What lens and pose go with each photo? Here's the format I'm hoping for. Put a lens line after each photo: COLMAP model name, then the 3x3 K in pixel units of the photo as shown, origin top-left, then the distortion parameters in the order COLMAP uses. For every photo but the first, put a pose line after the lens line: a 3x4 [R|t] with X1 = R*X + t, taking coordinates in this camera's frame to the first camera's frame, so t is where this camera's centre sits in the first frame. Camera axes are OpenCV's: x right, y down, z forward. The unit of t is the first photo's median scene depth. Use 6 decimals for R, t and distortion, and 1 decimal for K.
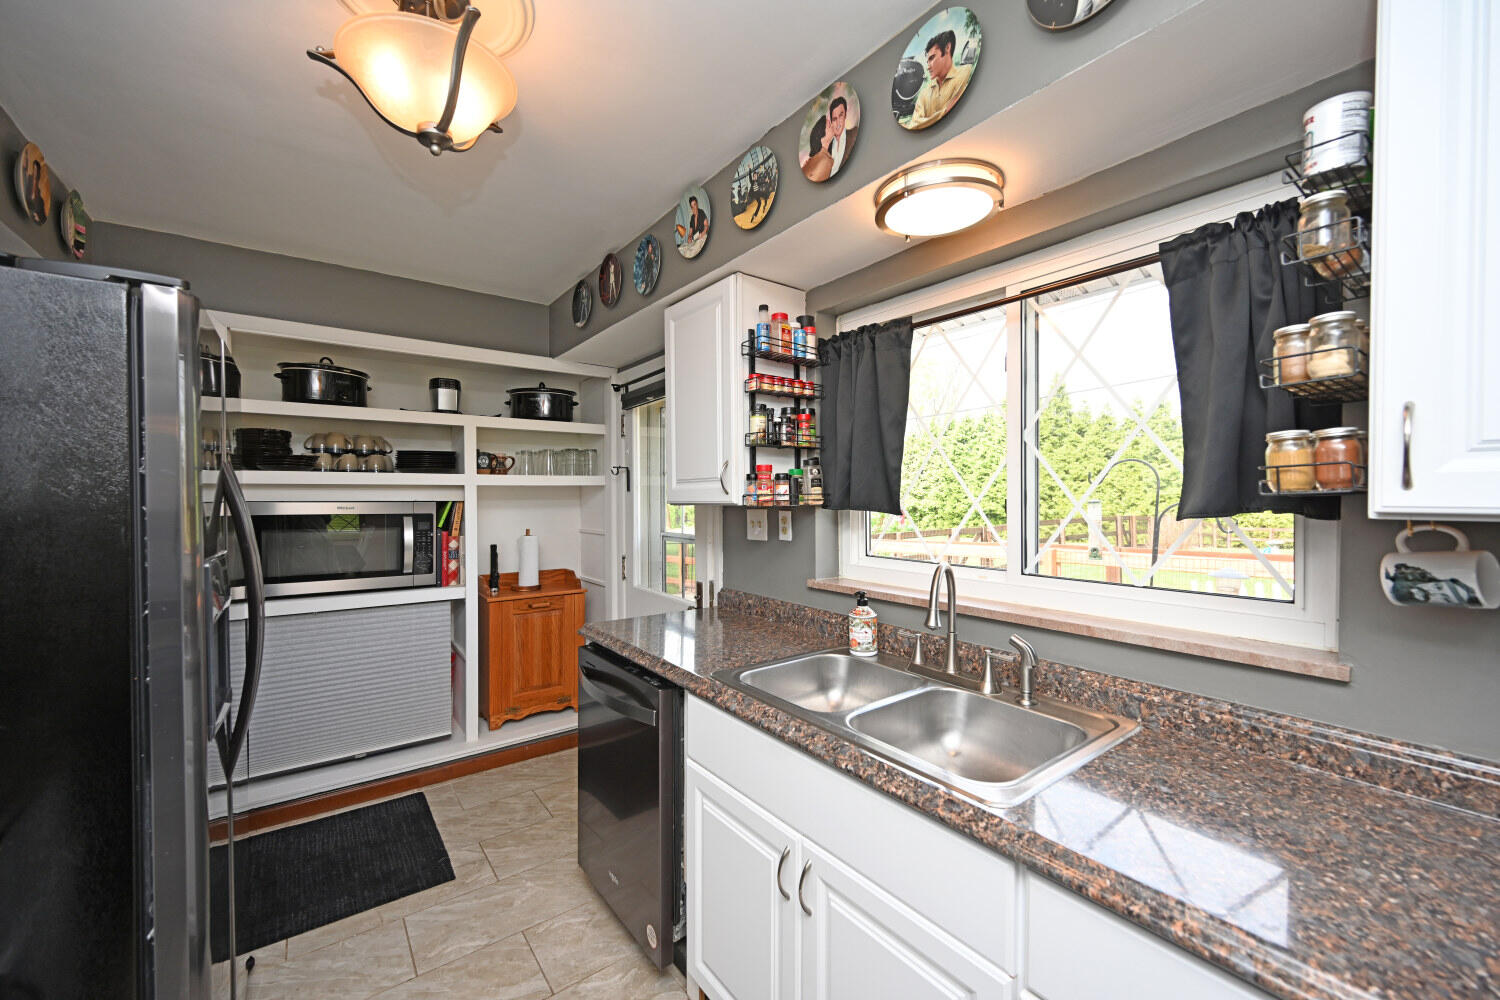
lens RADIAL K [[588.8, 0, 745.3], [0, 588.8, 503.1], [0, 0, 1]] dist [-0.000557, -0.000175]
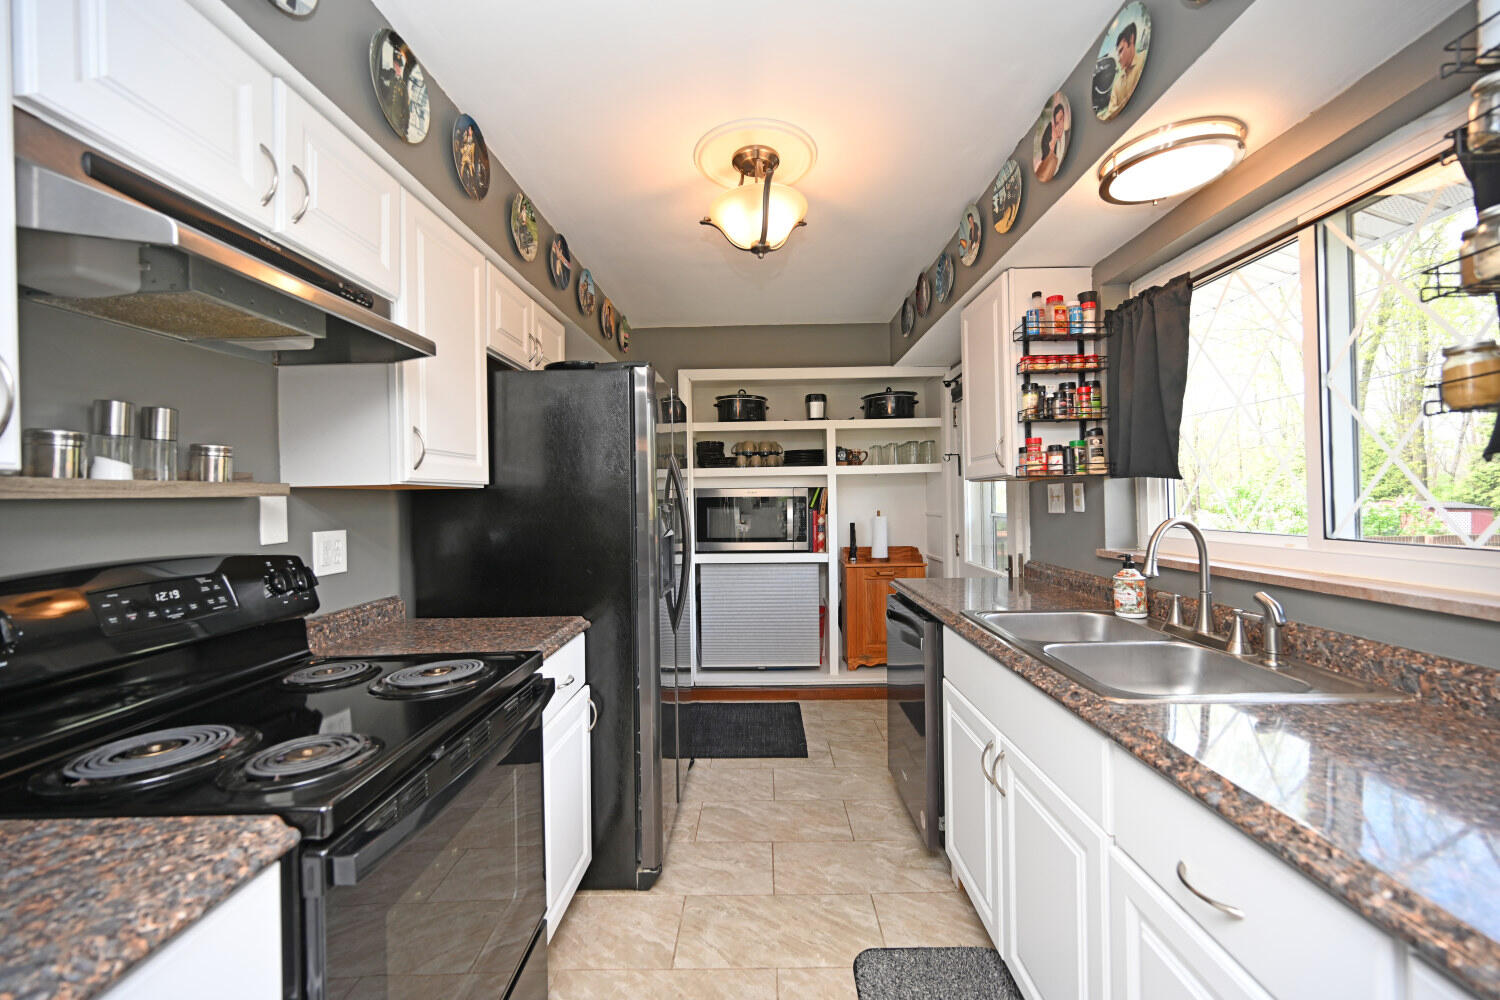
lens RADIAL K [[588.8, 0, 745.3], [0, 588.8, 503.1], [0, 0, 1]] dist [-0.000557, -0.000175]
pose [[0.781513, -0.005276, -0.623866, 0.282231], [0.002527, 0.999983, -0.005290, 0.058055], [0.623883, 0.002558, 0.781513, -0.184593]]
